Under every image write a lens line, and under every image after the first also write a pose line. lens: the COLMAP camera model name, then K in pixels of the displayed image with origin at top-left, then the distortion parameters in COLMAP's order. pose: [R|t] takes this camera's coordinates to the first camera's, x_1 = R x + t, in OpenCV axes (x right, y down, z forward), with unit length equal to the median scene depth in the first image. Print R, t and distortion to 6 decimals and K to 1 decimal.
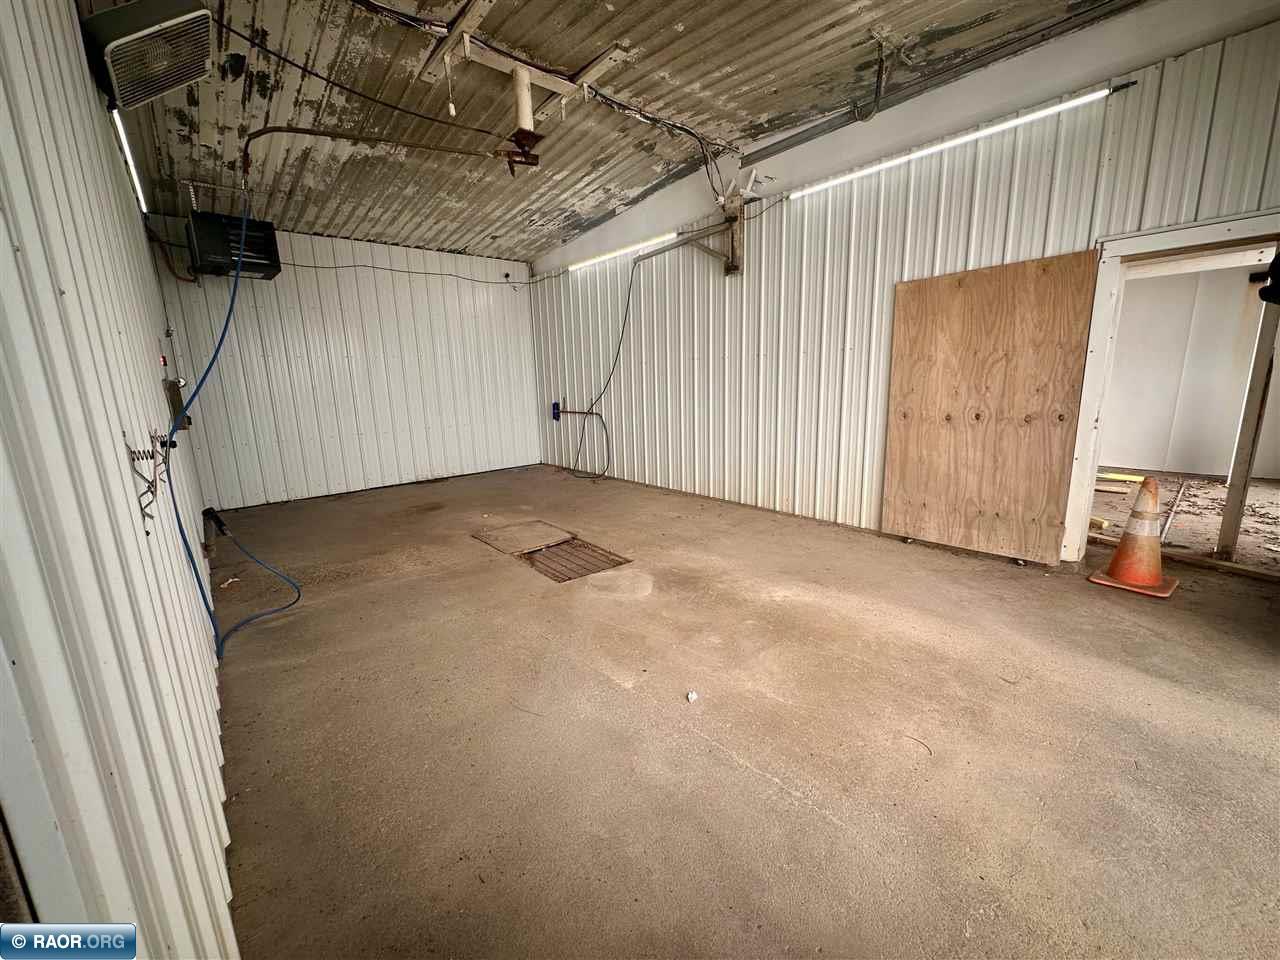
lens RADIAL K [[511.6, 0, 639.6], [0, 511.6, 480.9], [0, 0, 1]] dist [0.003508, 0.001707]
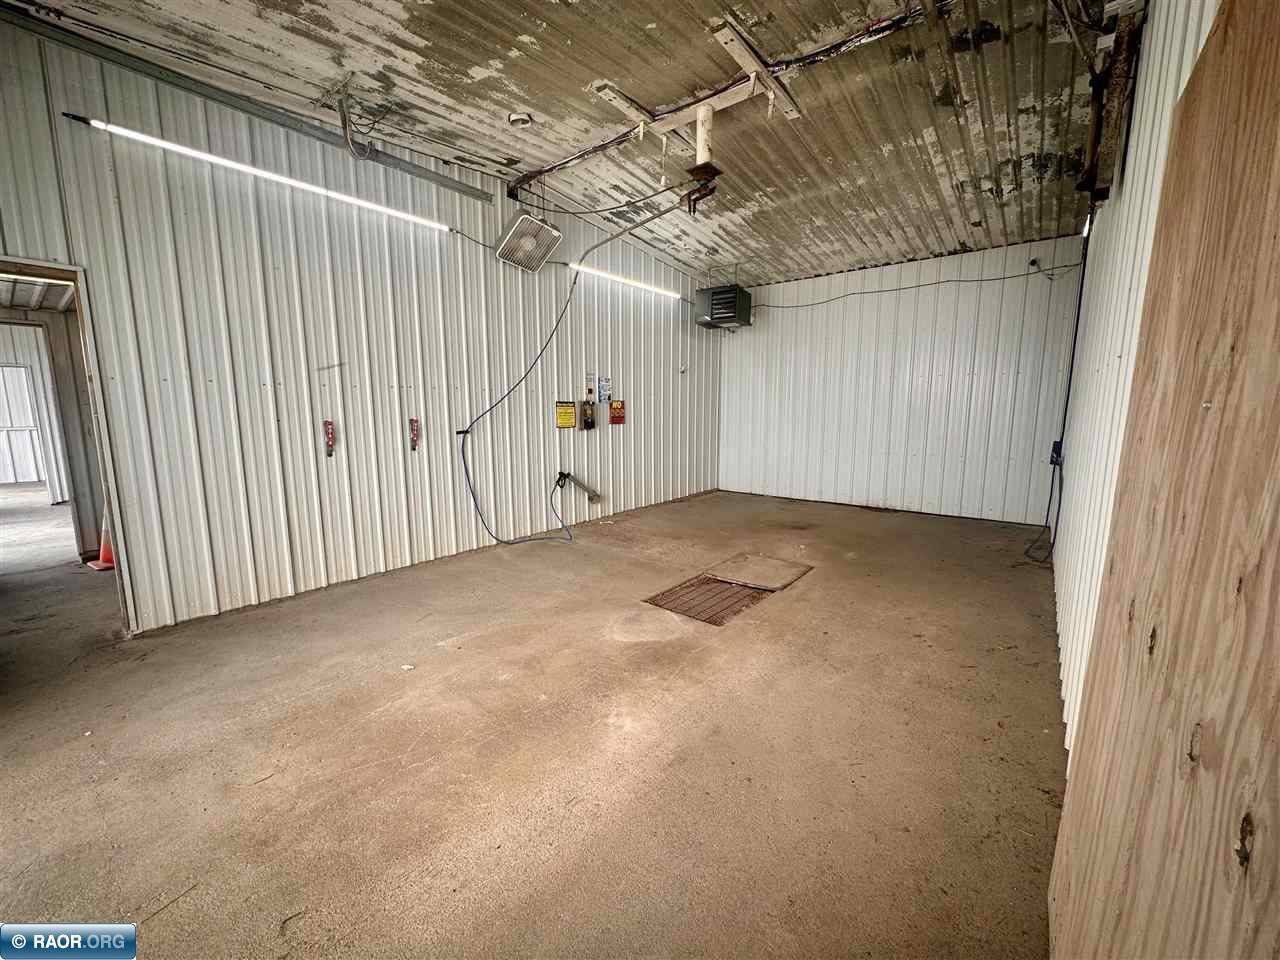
lens RADIAL K [[511.6, 0, 642.7], [0, 511.6, 481.9], [0, 0, 1]] dist [0.003508, 0.001707]
pose [[0.192867, 0.173453, -0.965772, 0.719815], [-0.198132, 0.970862, 0.134799, -0.157671], [0.961013, 0.165353, 0.221614, 0.649197]]
